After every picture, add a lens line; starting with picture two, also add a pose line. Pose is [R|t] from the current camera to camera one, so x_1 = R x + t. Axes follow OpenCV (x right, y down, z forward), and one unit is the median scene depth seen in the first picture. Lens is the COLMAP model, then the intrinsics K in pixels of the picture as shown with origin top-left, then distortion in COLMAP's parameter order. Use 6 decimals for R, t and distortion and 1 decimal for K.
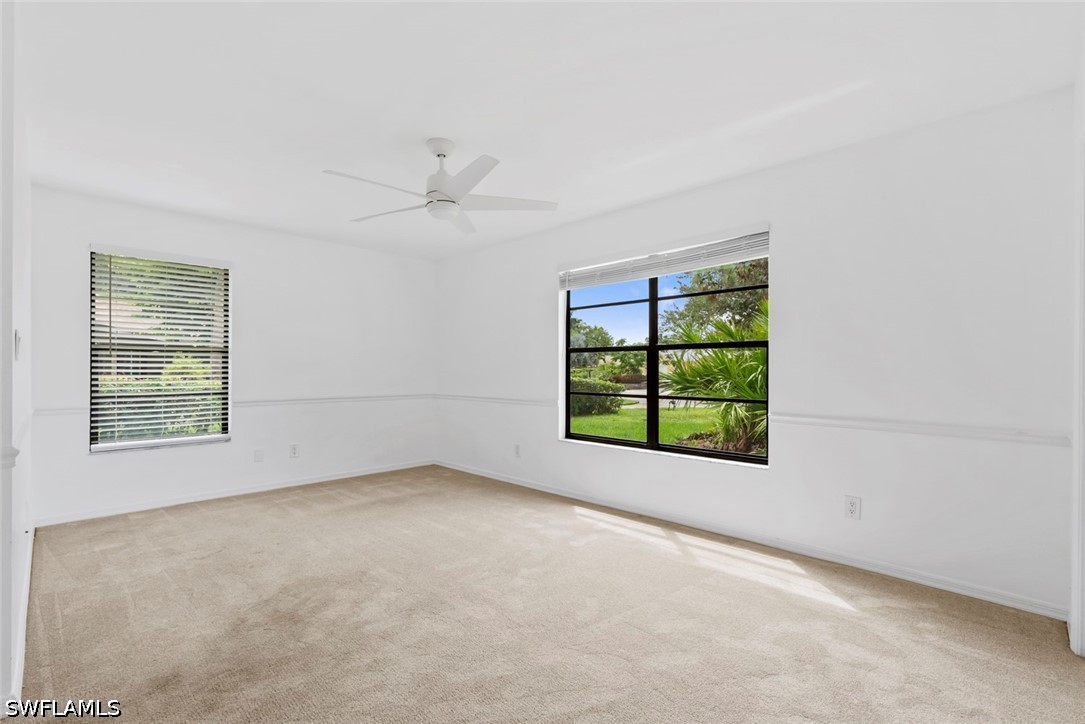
lens RADIAL K [[484.2, 0, 543.0], [0, 484.2, 366.8], [0, 0, 1]] dist [0.002808, -0.000089]
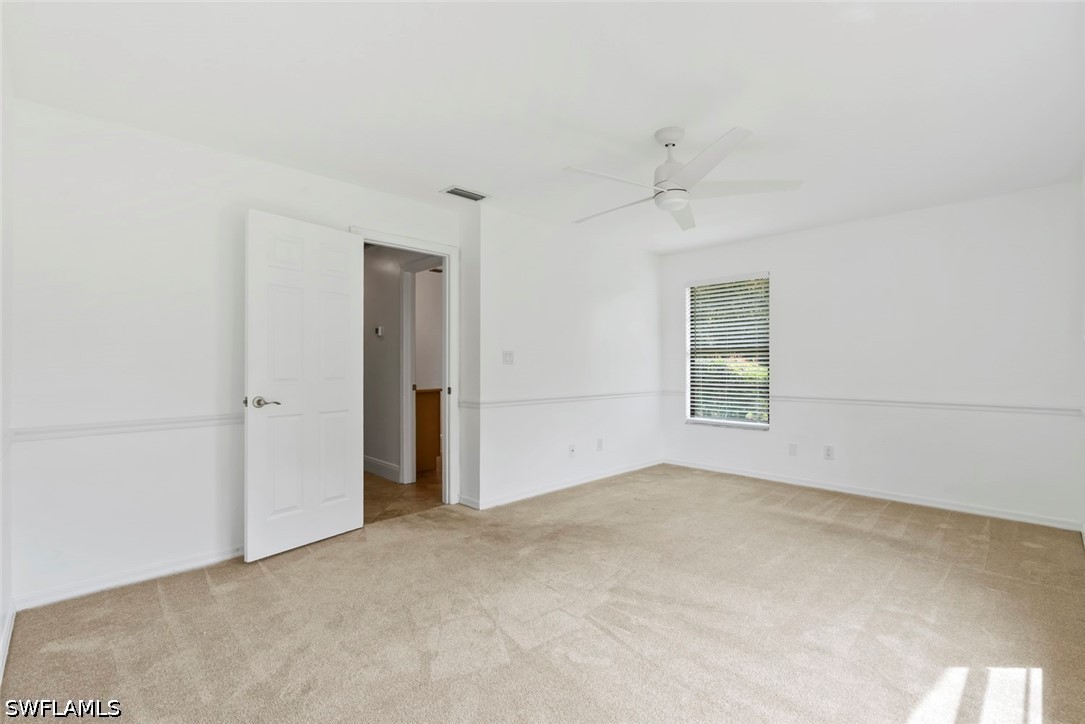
lens RADIAL K [[484.2, 0, 543.0], [0, 484.2, 366.8], [0, 0, 1]] dist [0.002808, -0.000089]
pose [[0.001256, 0.003343, -0.999994, 0.547469], [0.004952, 0.999982, 0.003349, -0.000435], [0.999987, -0.004956, 0.001240, 0.556795]]
